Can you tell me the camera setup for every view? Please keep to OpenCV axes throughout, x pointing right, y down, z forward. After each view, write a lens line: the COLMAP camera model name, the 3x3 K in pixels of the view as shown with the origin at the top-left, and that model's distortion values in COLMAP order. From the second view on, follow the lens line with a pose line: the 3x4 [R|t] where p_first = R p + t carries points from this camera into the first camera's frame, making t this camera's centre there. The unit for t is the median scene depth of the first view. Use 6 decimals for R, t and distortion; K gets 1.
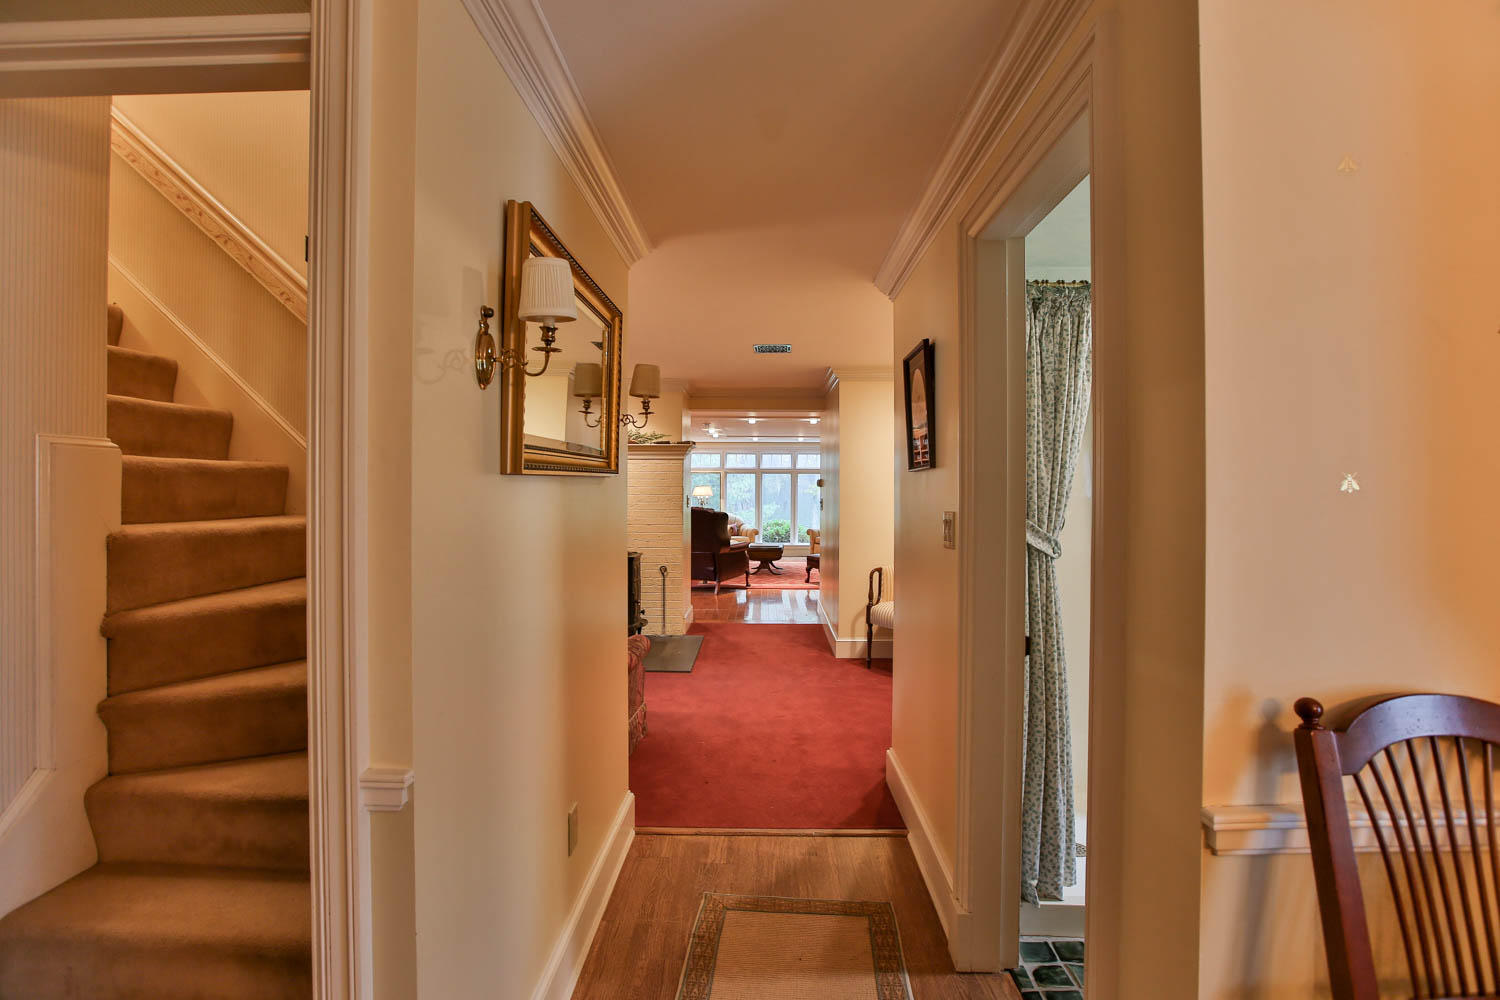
lens RADIAL K [[720.1, 0, 754.9], [0, 720.1, 493.7], [0, 0, 1]] dist [-0.026814, 0.004016]
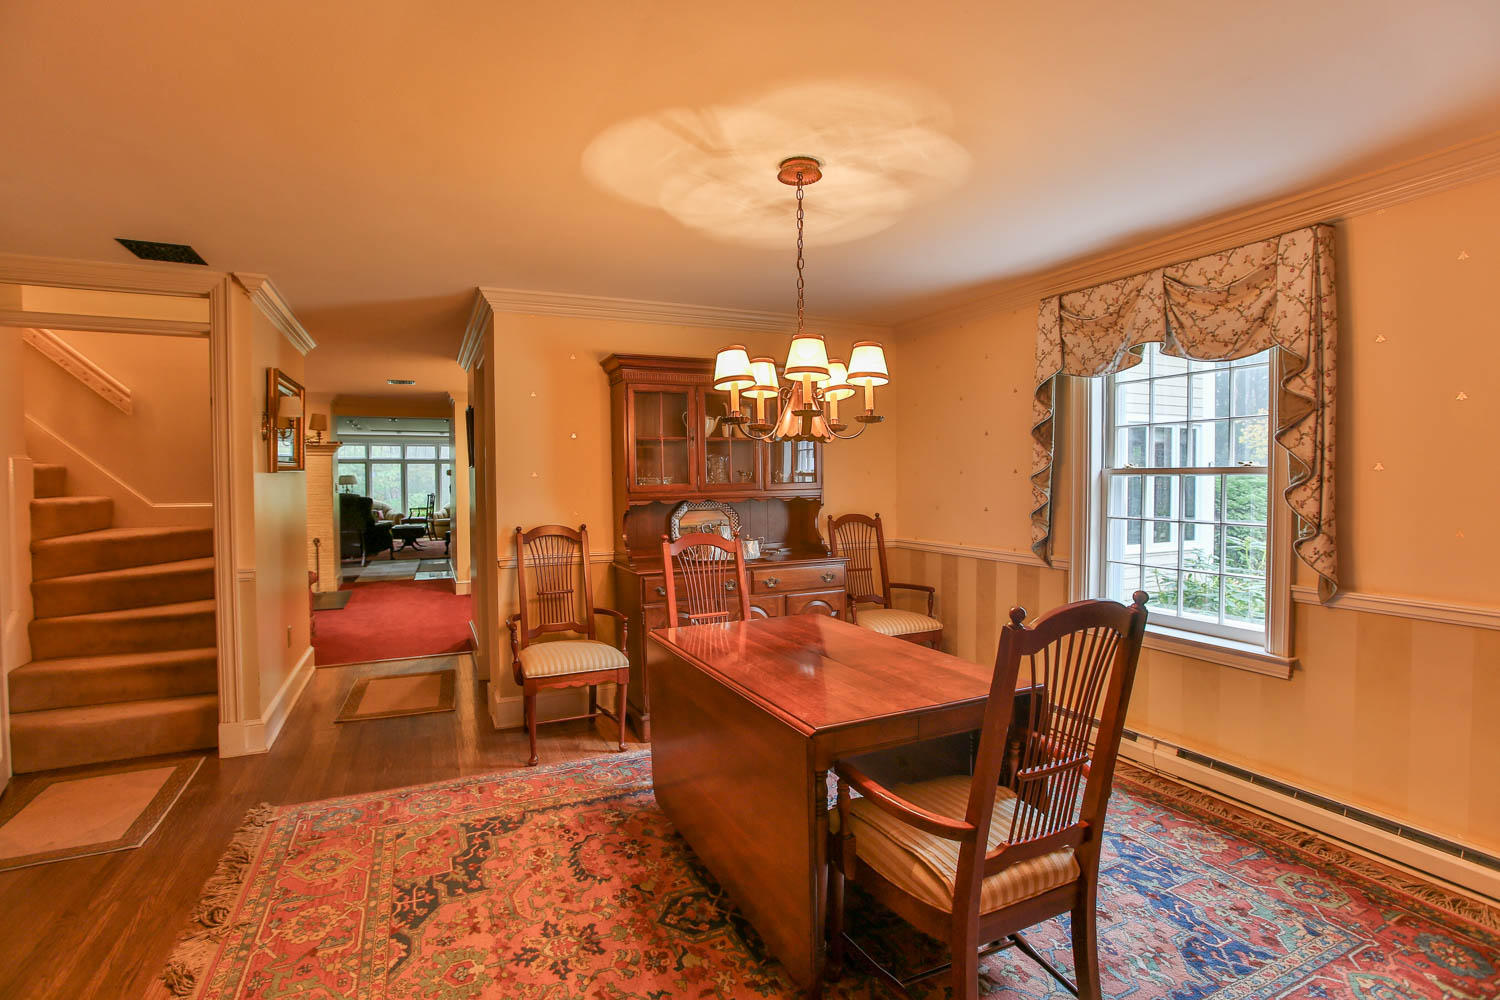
lens RADIAL K [[720.1, 0, 740.4], [0, 720.1, 489.7], [0, 0, 1]] dist [-0.026814, 0.004016]
pose [[0.907291, -0.018538, 0.420095, 0.019725], [0.013412, 0.999795, 0.015154, 0.003358], [-0.420290, -0.008115, 0.907354, -0.355489]]
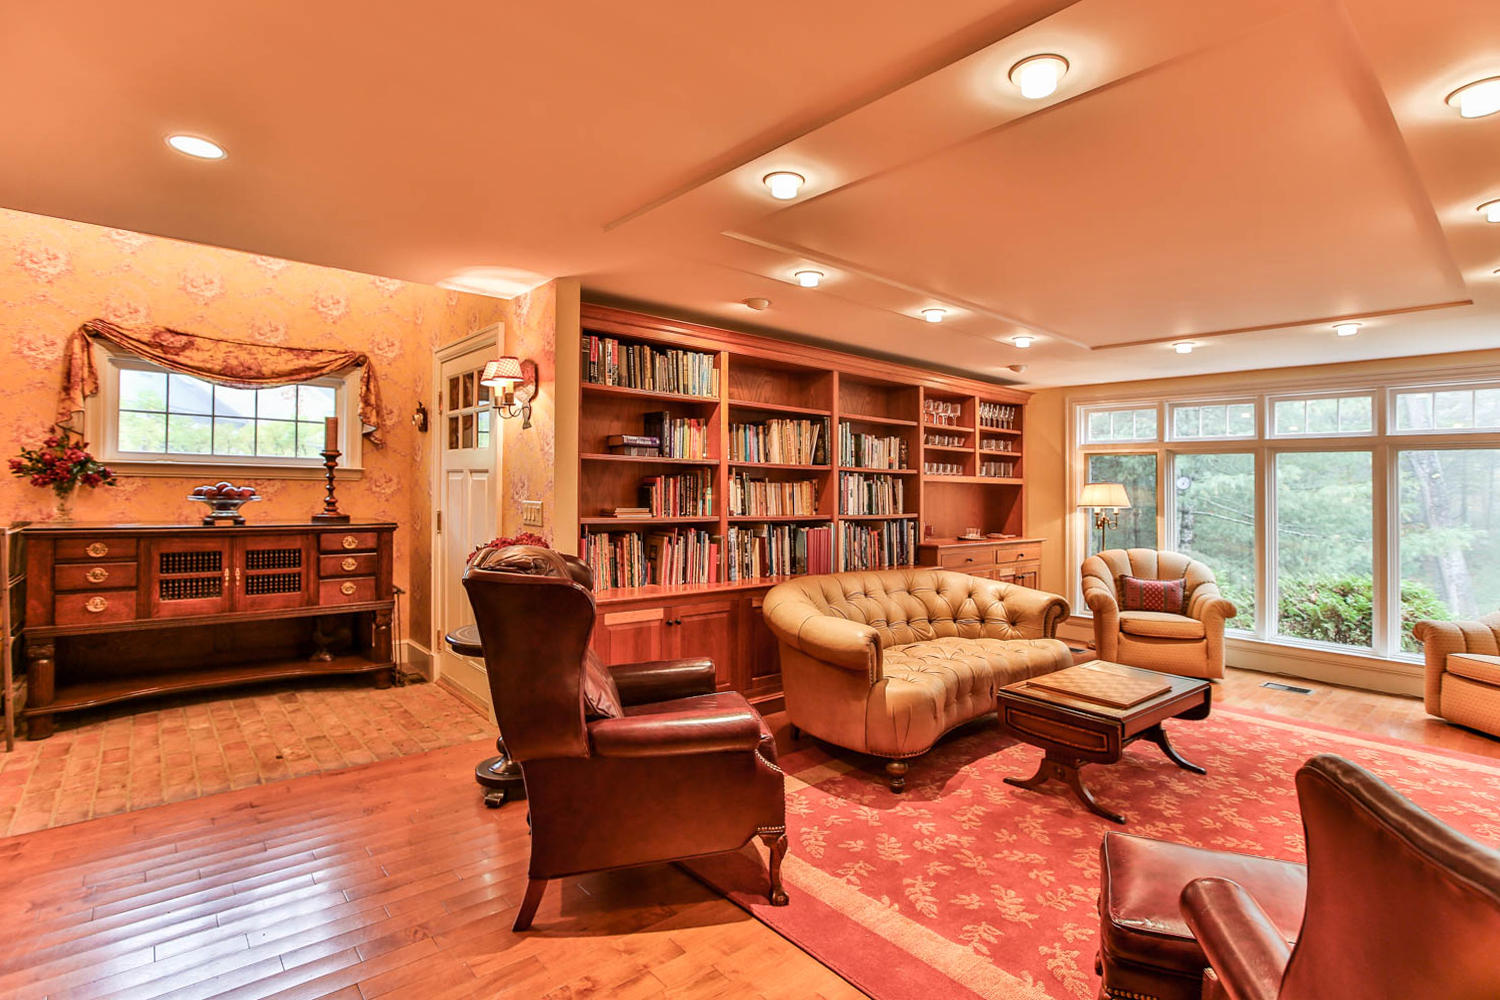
lens RADIAL K [[720.1, 0, 746.9], [0, 720.1, 487.0], [0, 0, 1]] dist [-0.026814, 0.004016]
pose [[0.652316, 0.005429, -0.757928, 0.187761], [-0.017287, 0.999821, -0.007716, -0.003820], [0.757750, 0.018136, 0.652293, 0.919010]]
